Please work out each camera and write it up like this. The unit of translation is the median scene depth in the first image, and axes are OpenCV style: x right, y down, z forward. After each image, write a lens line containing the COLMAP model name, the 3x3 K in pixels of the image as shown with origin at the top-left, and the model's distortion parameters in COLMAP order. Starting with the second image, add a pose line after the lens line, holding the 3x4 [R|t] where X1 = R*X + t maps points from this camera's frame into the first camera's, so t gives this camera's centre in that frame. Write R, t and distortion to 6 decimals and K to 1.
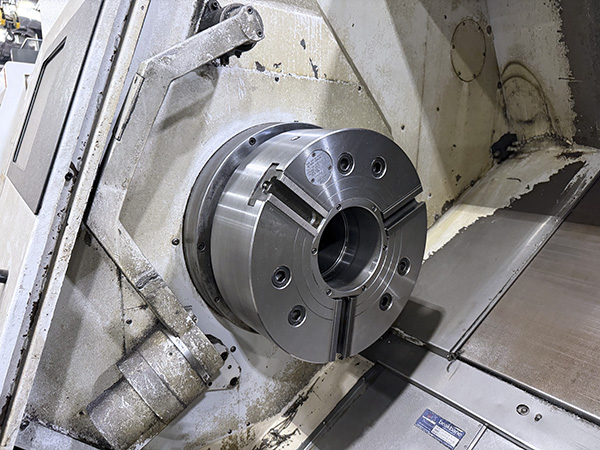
lens RADIAL K [[431.6, 0, 300.0], [0, 431.6, 225.0], [0, 0, 1]] dist [0.001004, -0.006488]
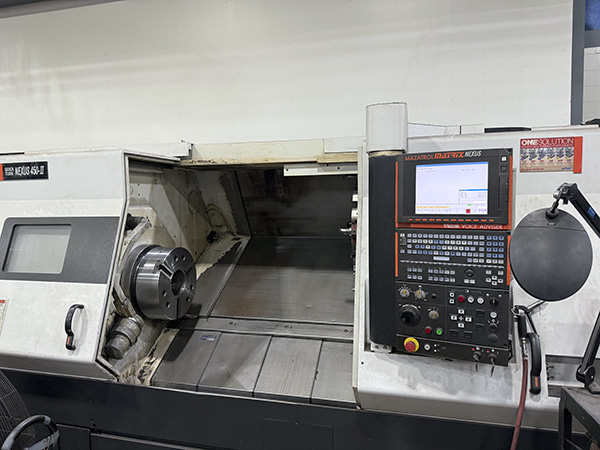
lens RADIAL K [[416.6, 0, 300.0], [0, 416.6, 225.0], [0, 0, 1]] dist [0.165763, -0.239108]
pose [[0.778617, -0.071255, 0.623441, -0.675927], [0.153132, 0.985070, -0.078661, 0.009685], [-0.608528, 0.156715, 0.777904, -1.278124]]
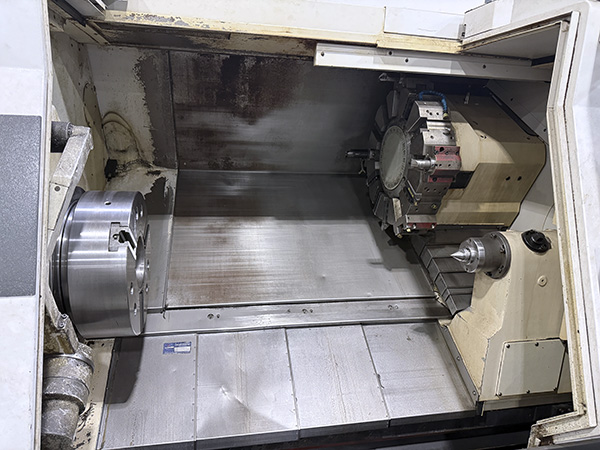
lens RADIAL K [[422.0, 0, 300.0], [0, 422.0, 225.0], [0, 0, 1]] dist [0.035198, -0.000977]
pose [[0.422516, -0.200807, 0.883831, -0.614812], [0.150343, 0.977167, 0.150141, -0.140106], [-0.893799, 0.069441, 0.443058, -0.173257]]
